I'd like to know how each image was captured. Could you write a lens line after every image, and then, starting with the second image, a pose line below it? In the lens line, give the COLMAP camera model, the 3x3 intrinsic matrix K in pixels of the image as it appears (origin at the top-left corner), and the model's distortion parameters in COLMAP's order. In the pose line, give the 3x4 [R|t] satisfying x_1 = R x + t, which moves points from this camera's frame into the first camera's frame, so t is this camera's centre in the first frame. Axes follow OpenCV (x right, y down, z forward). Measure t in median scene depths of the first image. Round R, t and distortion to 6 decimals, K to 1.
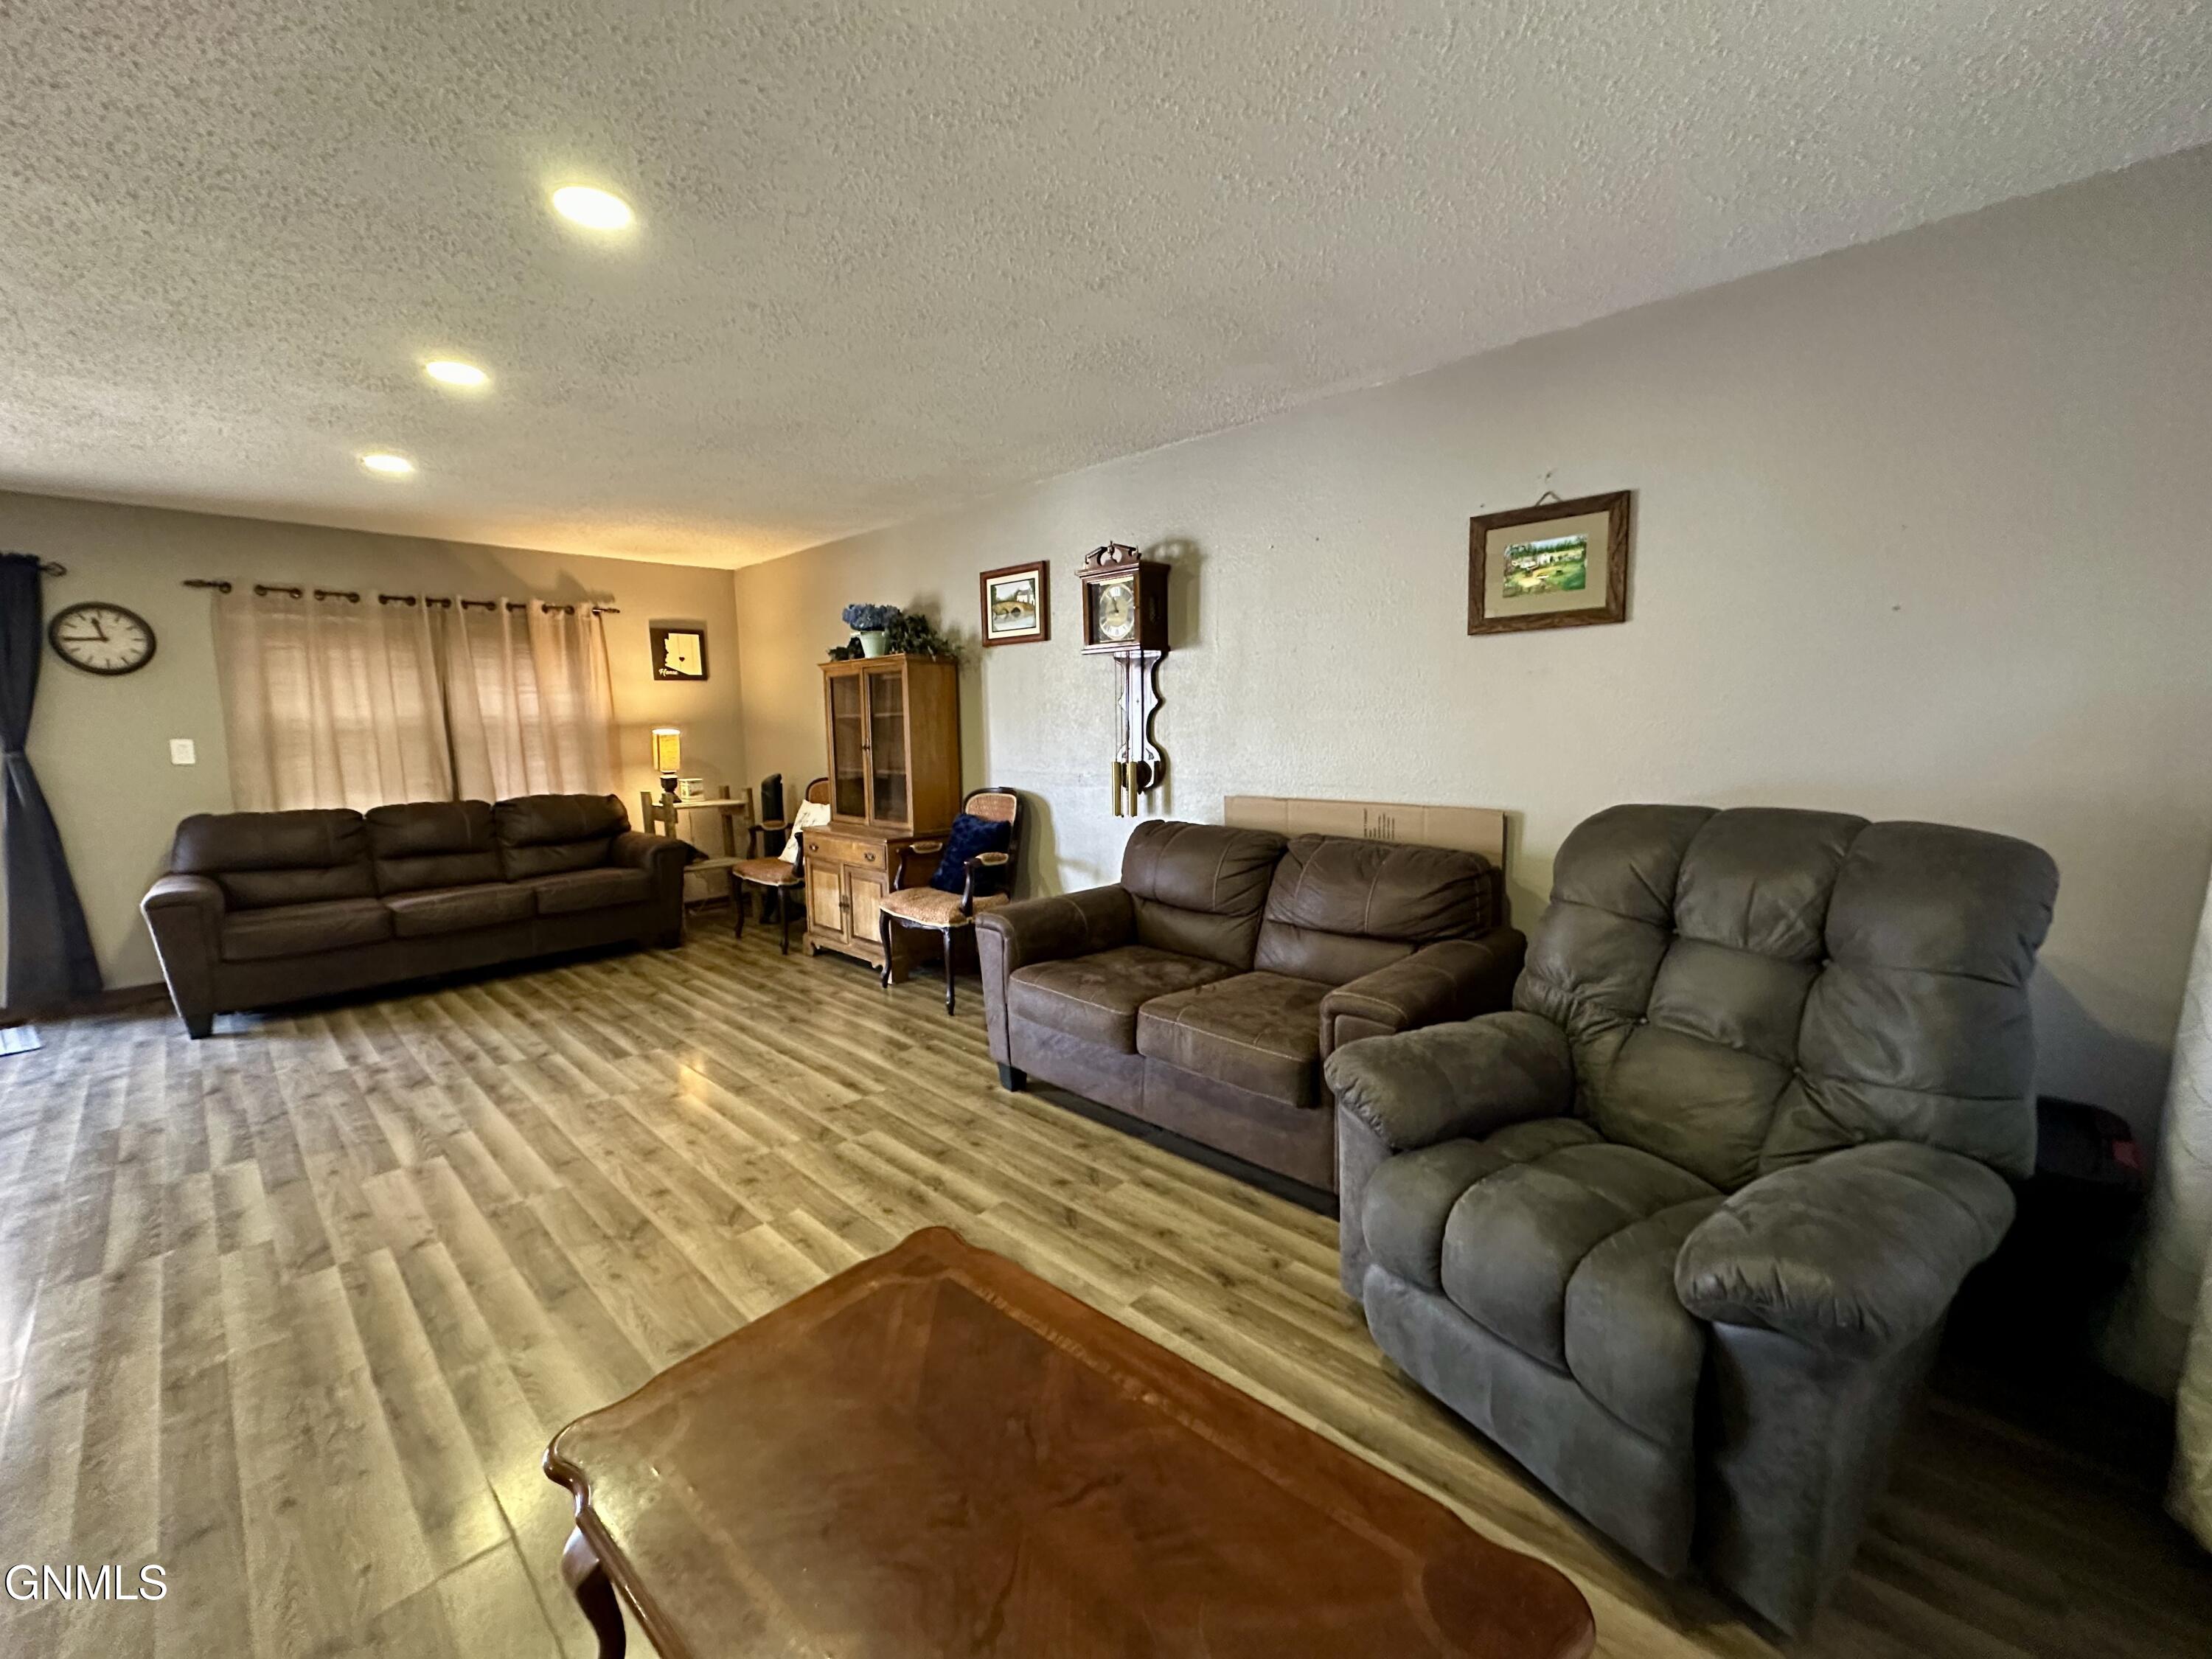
lens RADIAL K [[877.6, 0, 1105.5], [0, 877.6, 831.0], [0, 0, 1]] dist [0.000378, -0.000031]
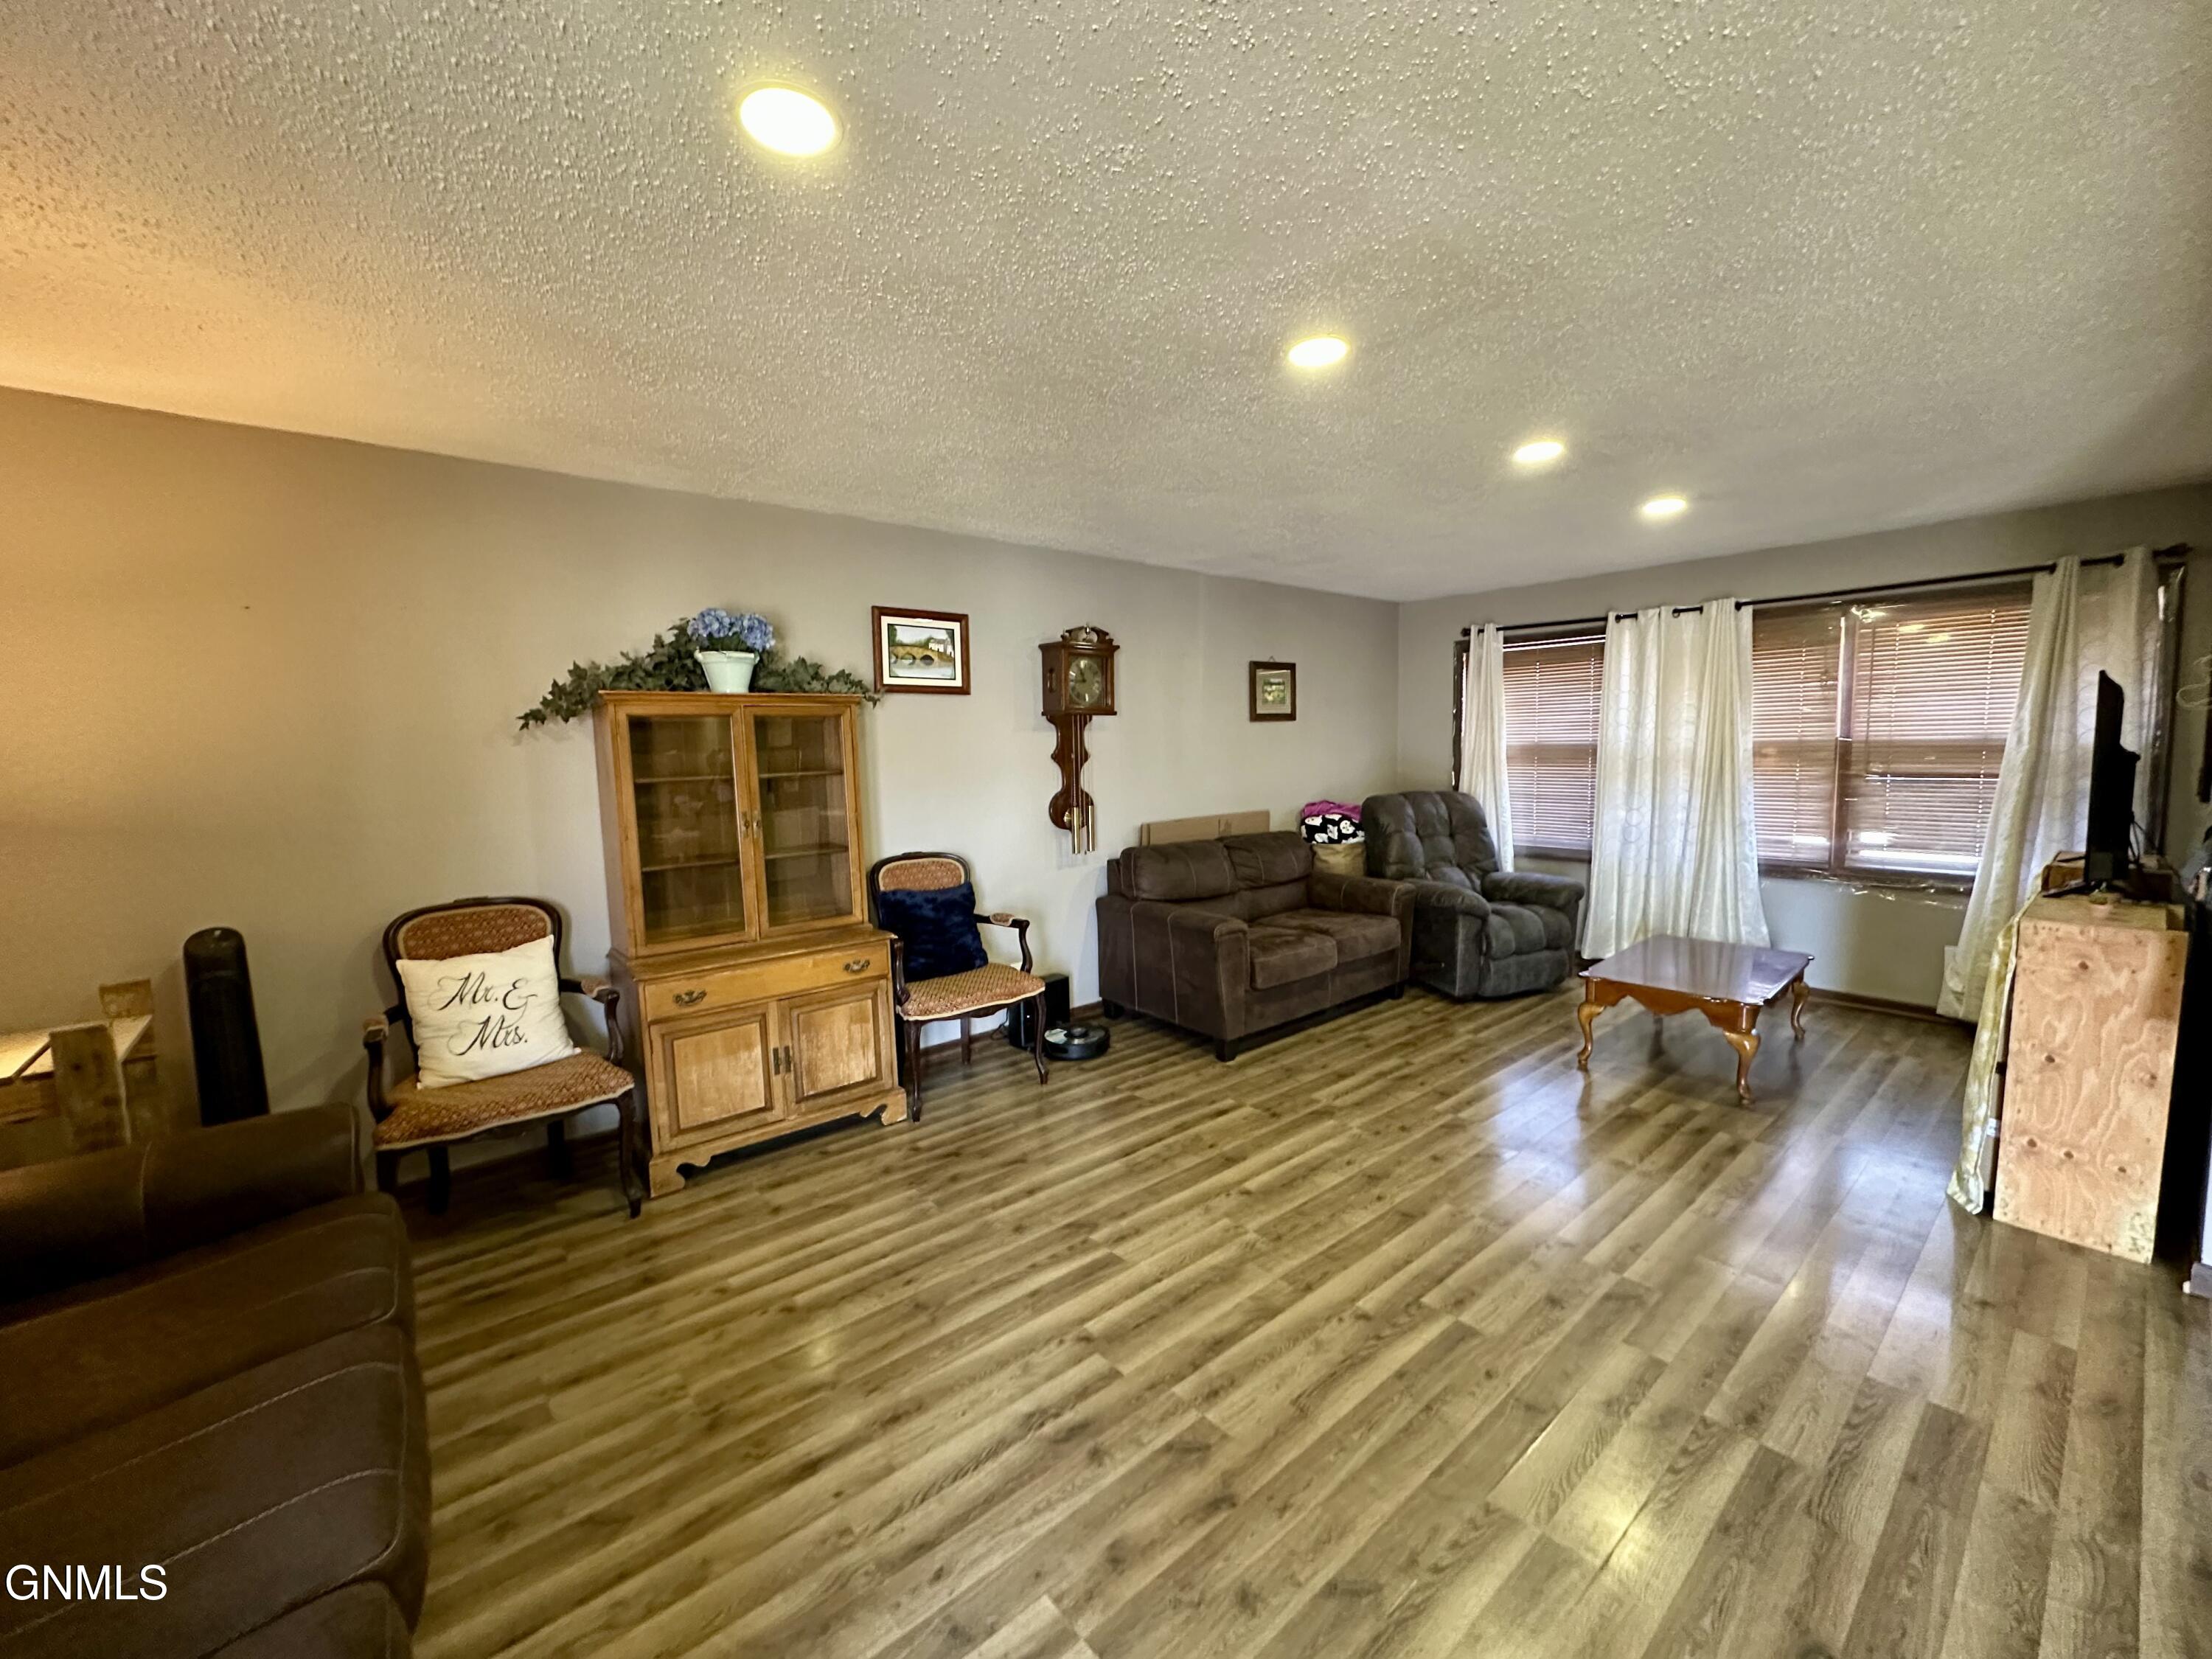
lens RADIAL K [[877.6, 0, 1104.0], [0, 877.6, 831.0], [0, 0, 1]] dist [0.000378, -0.000031]
pose [[0.118561, -0.084814, 0.989318, -1.265121], [0.146080, 0.986994, 0.067108, -0.133753], [-0.982143, 0.136563, 0.129408, 0.906200]]
